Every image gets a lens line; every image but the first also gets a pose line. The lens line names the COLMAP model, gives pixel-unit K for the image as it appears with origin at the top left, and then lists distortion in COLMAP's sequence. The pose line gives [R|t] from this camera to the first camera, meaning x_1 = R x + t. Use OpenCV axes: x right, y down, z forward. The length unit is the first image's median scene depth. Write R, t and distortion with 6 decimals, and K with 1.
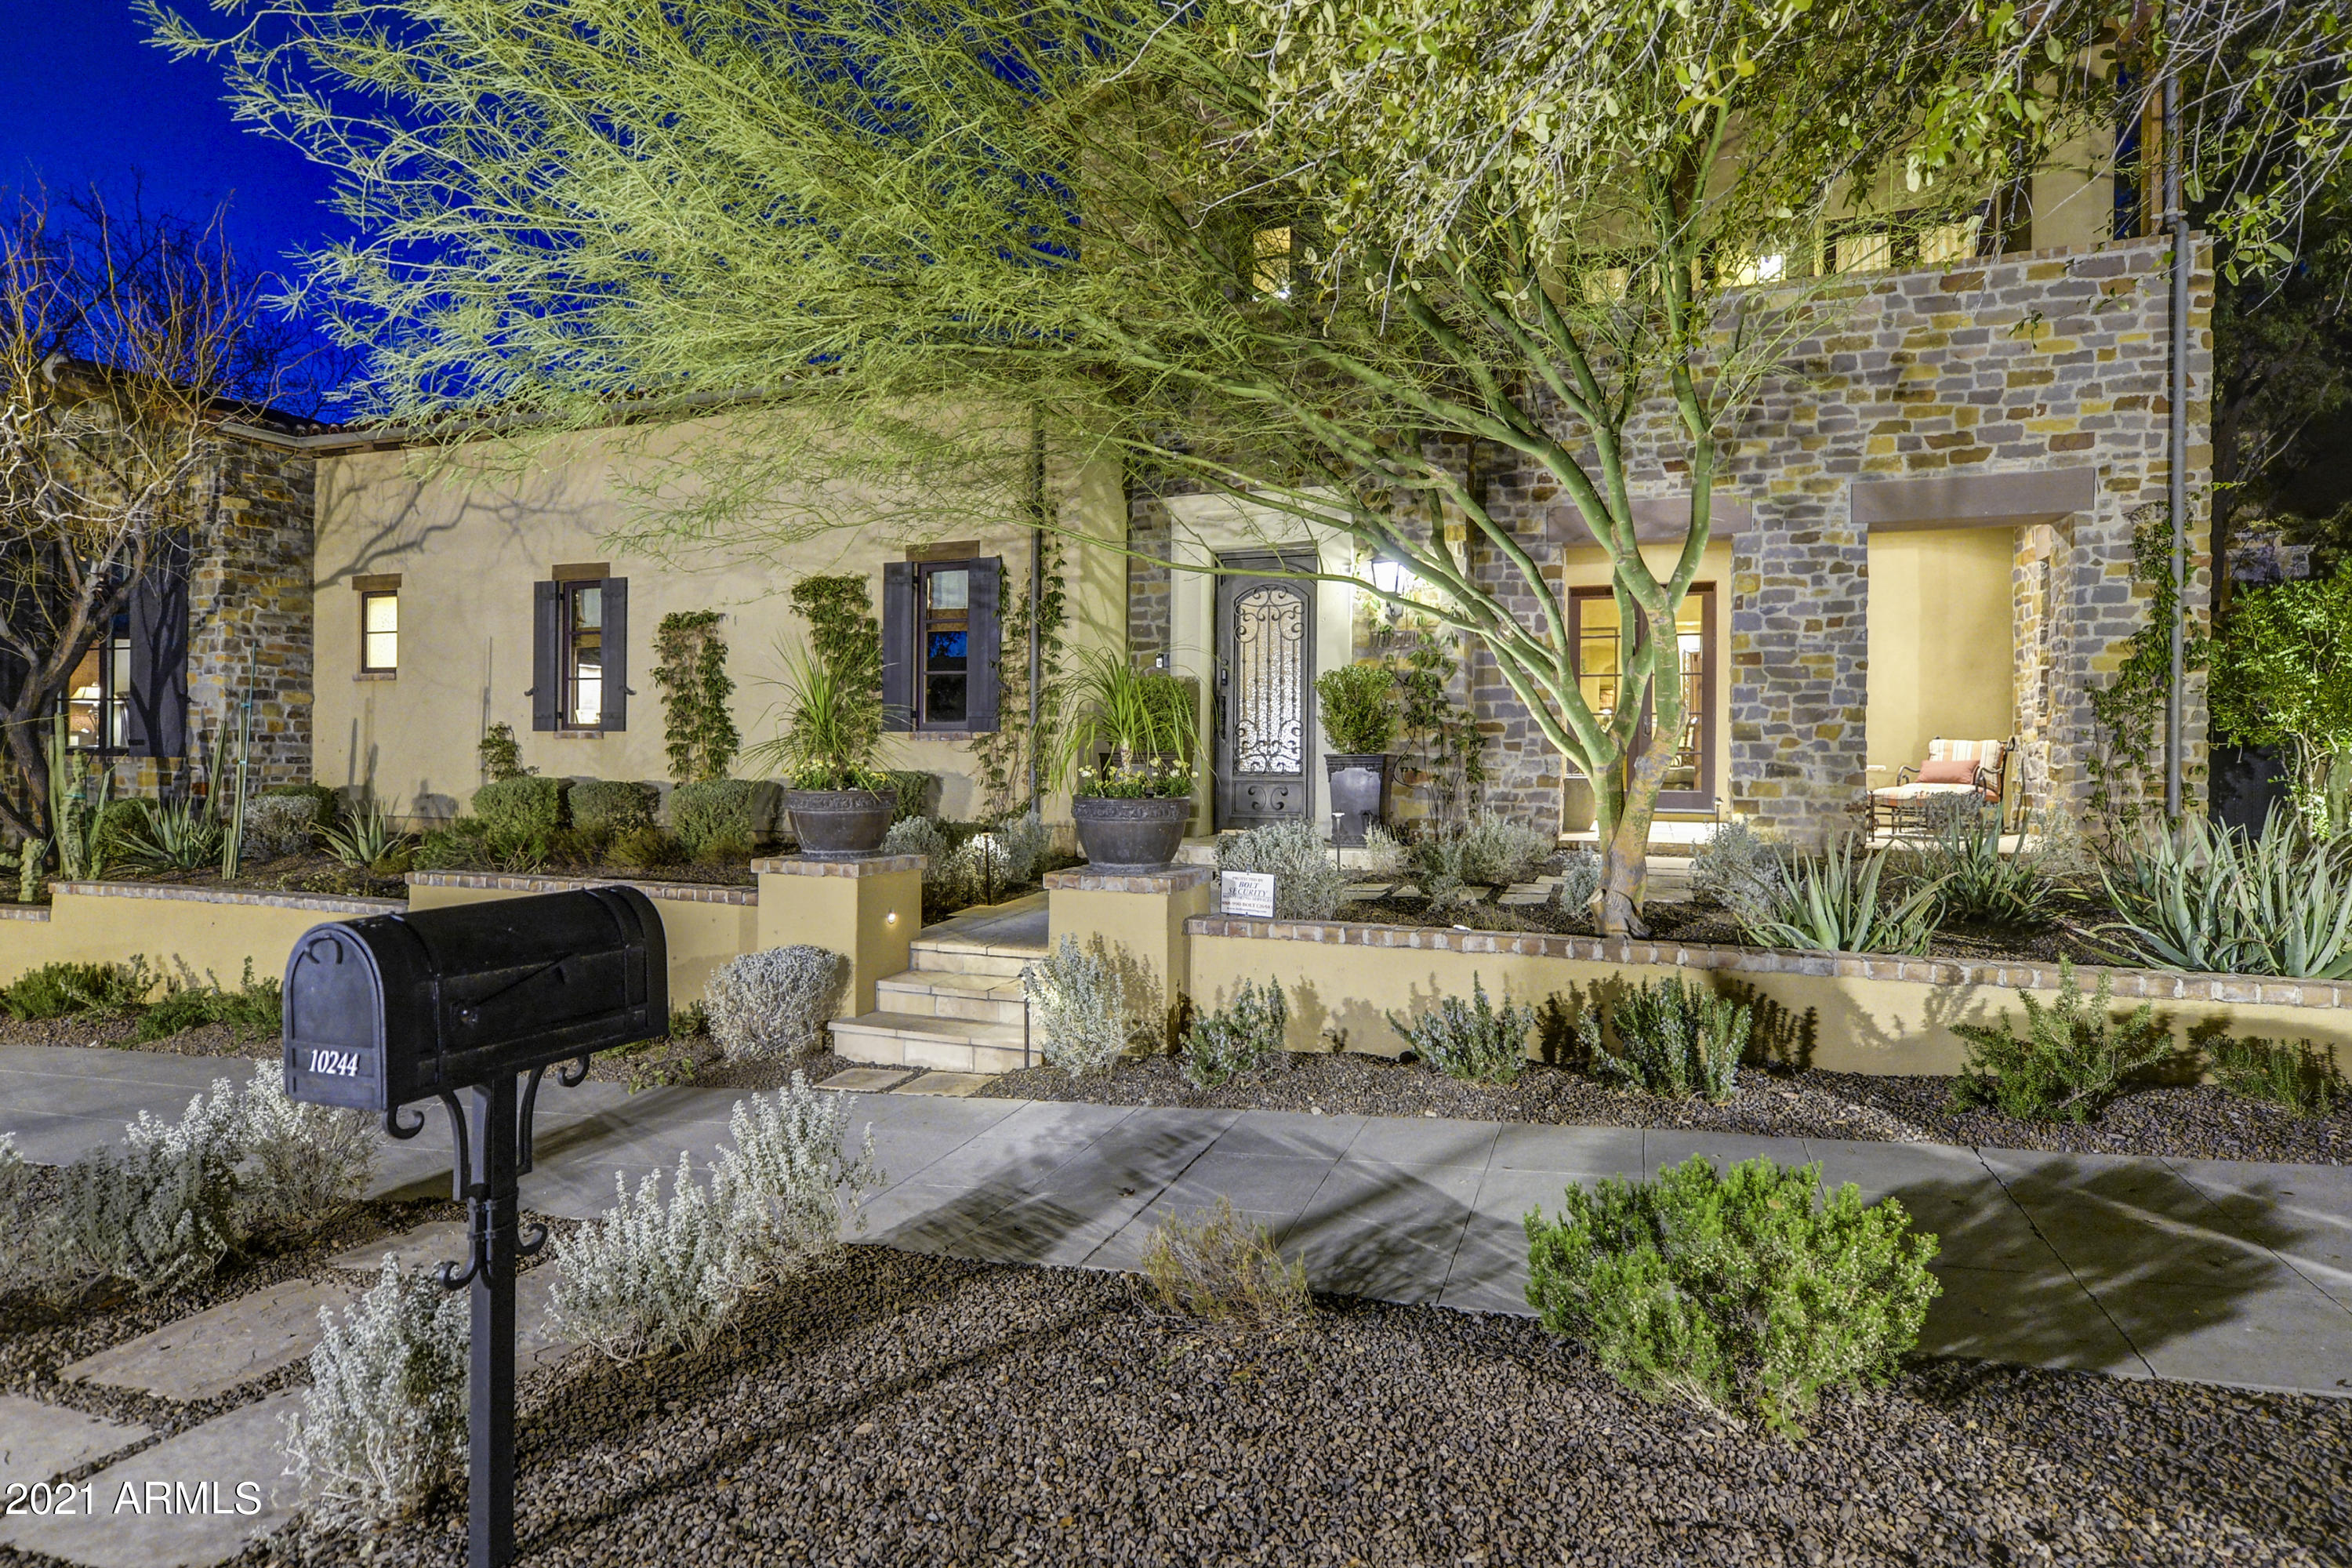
lens RADIAL K [[1113.5, 0, 1190.5], [0, 1113.5, 881.7], [0, 0, 1]] dist [0.007259, -0.000626]
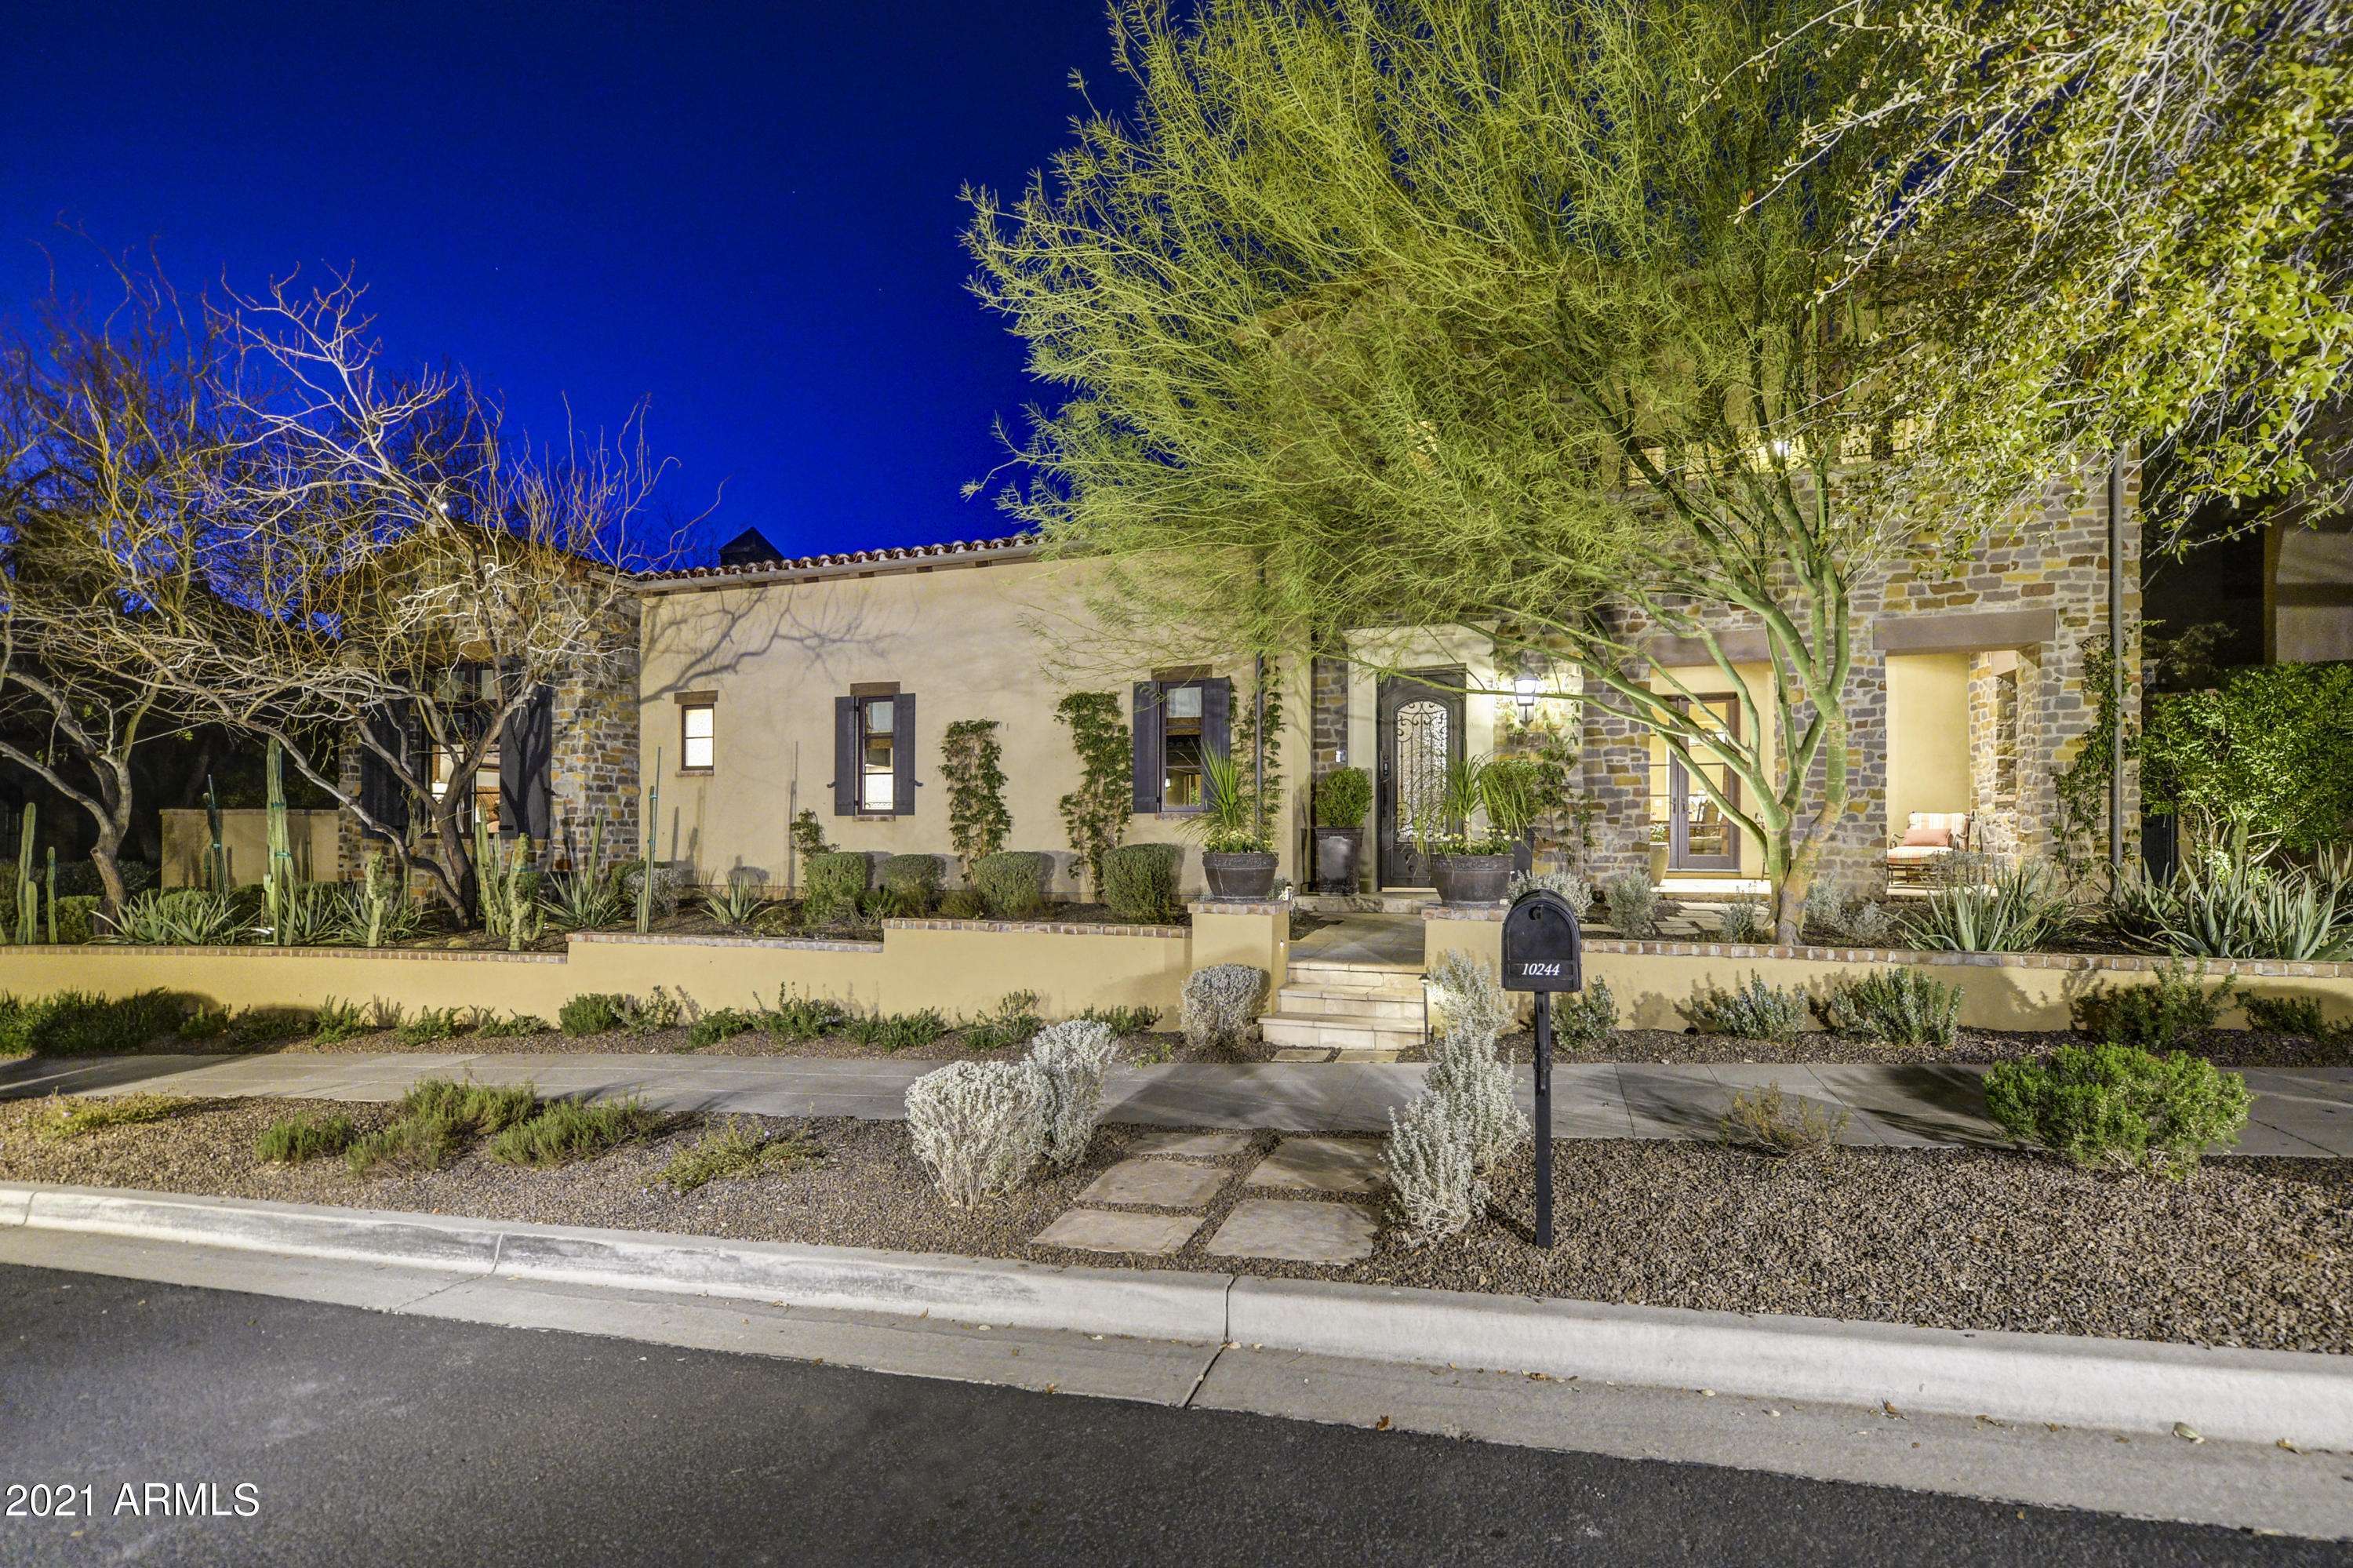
lens RADIAL K [[967.5, 0, 1205.7], [0, 967.5, 945.3], [0, 0, 1]] dist [0.007119, -0.000103]
pose [[0.999067, -0.013917, 0.040874, -0.244599], [0.013970, 0.999902, -0.001003, 0.019429], [-0.040856, 0.001573, 0.999164, -0.116697]]
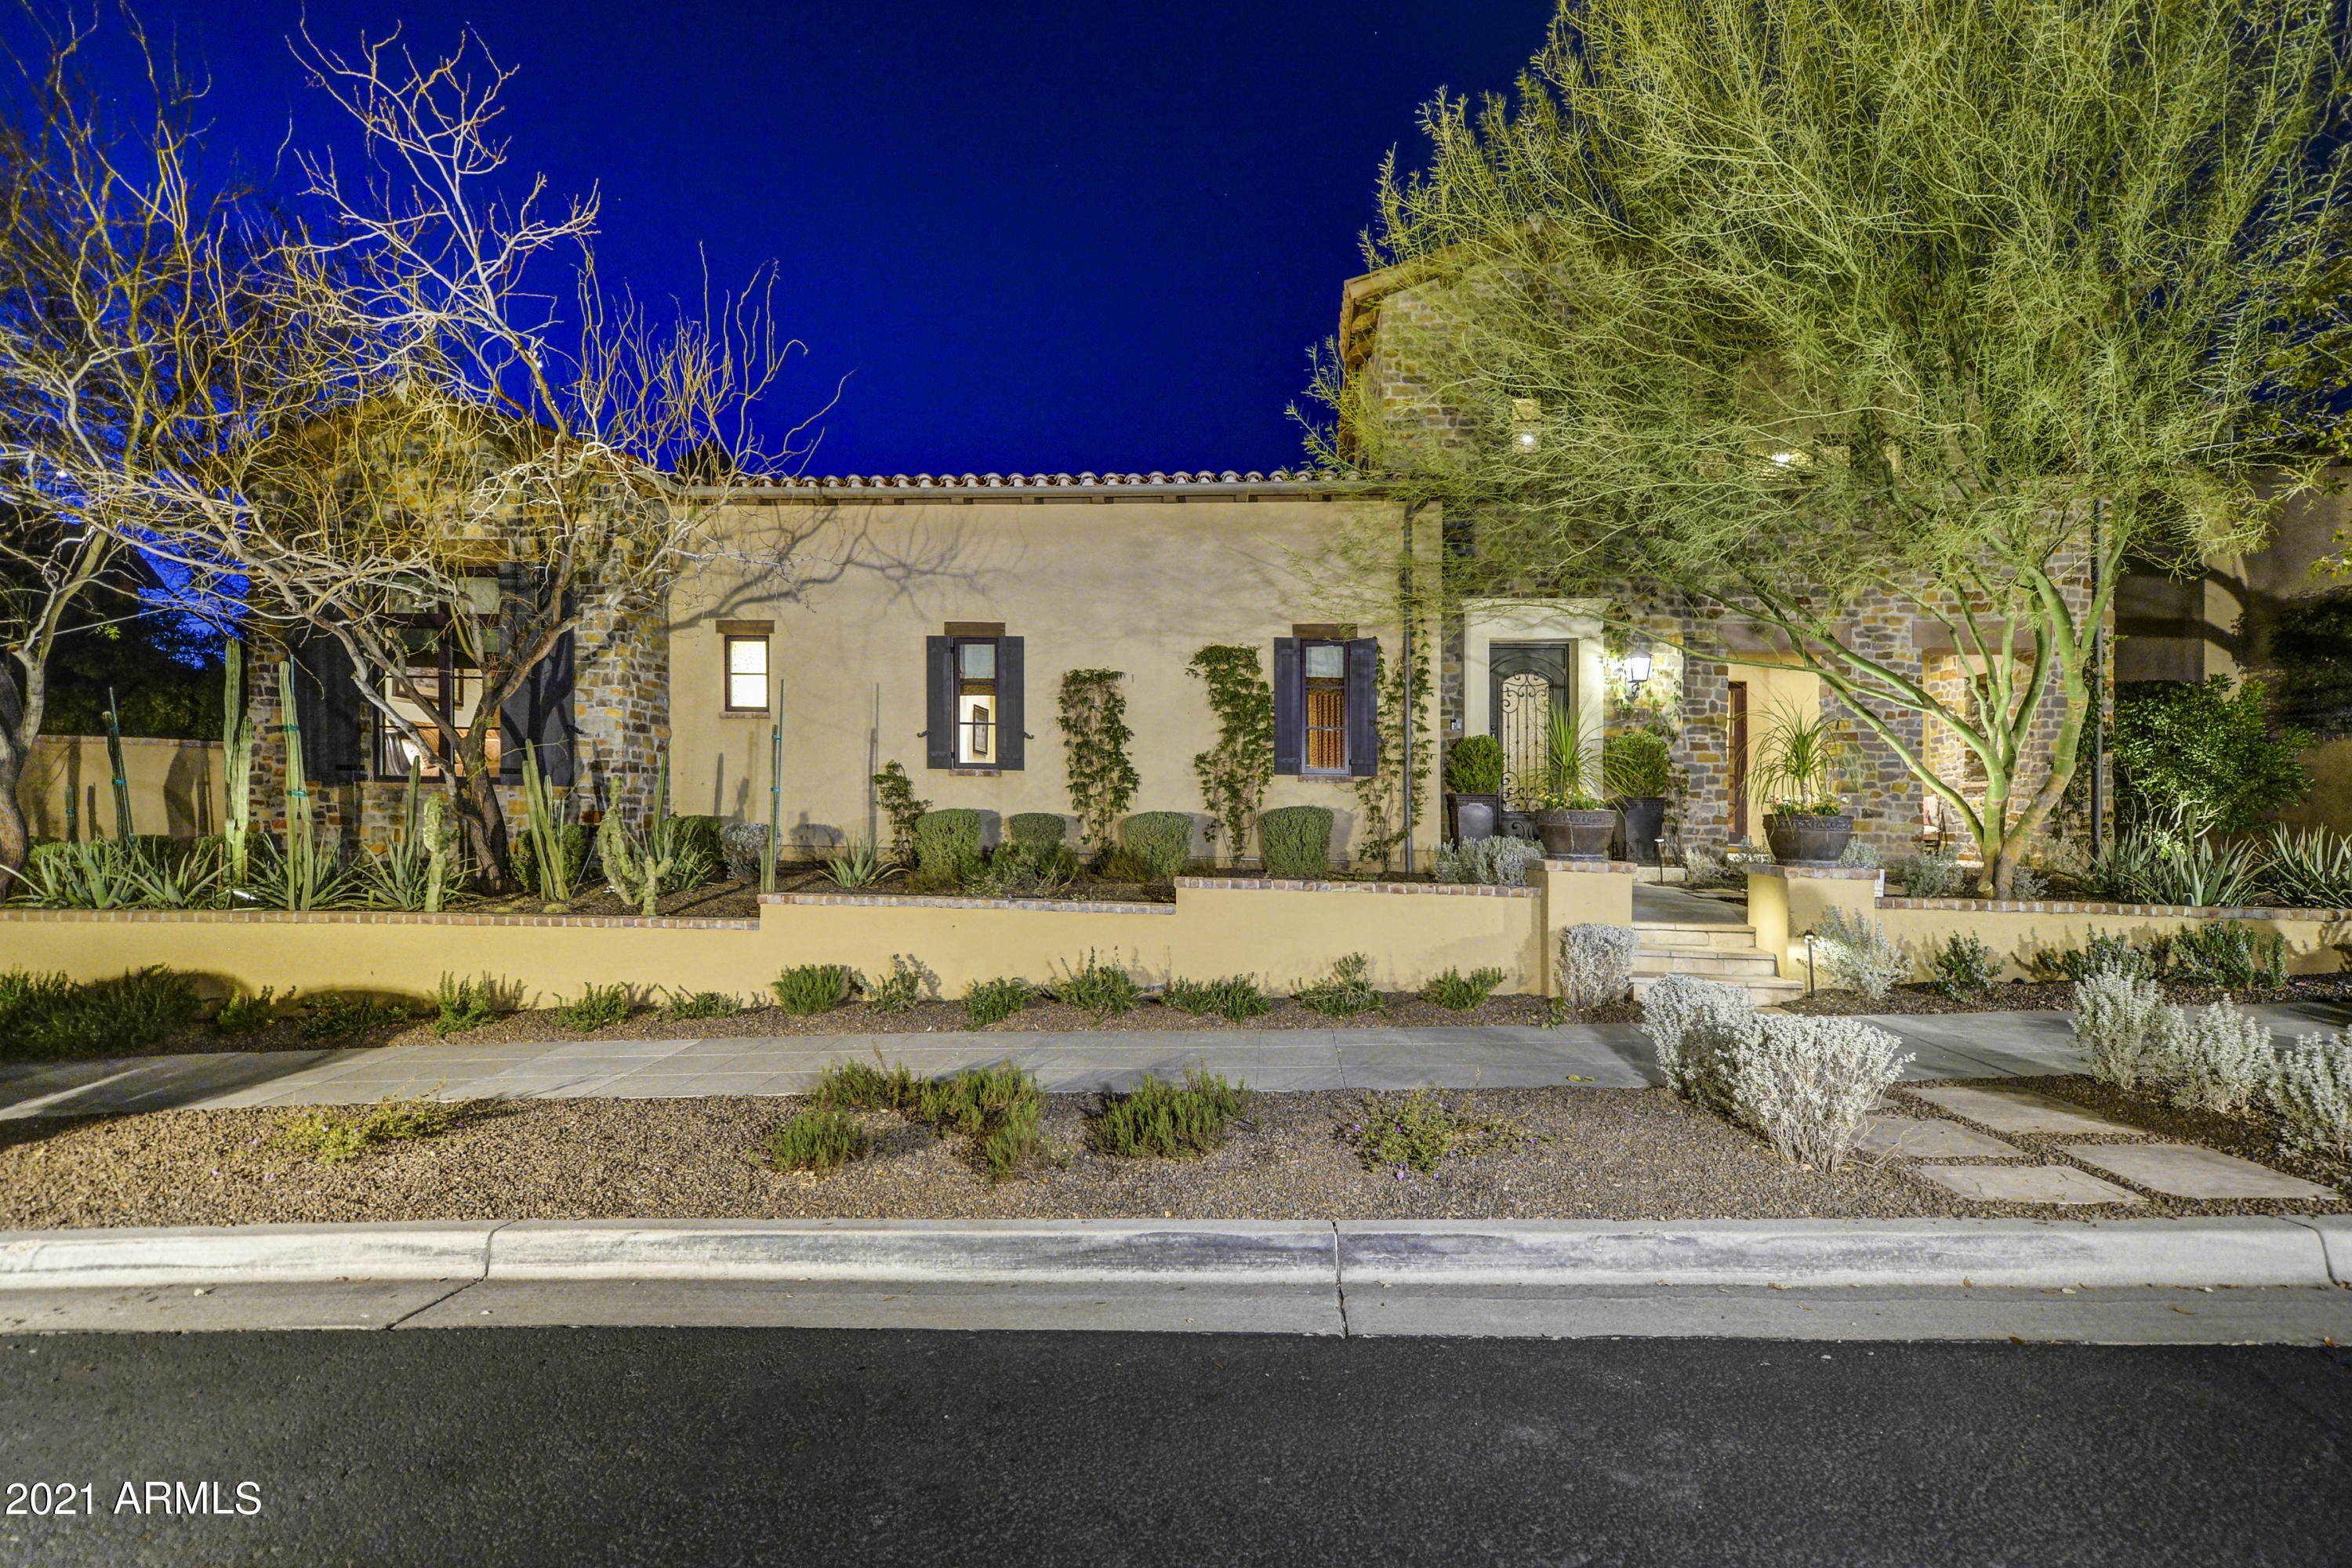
lens RADIAL K [[967.1, 0, 1210.9], [0, 967.1, 930.8], [0, 0, 1]] dist [0.007119, -0.000103]
pose [[0.966912, -0.019949, 0.254330, -0.629269], [0.018183, 0.999791, 0.009296, 0.026619], [-0.254463, -0.004364, 0.967073, -0.015380]]
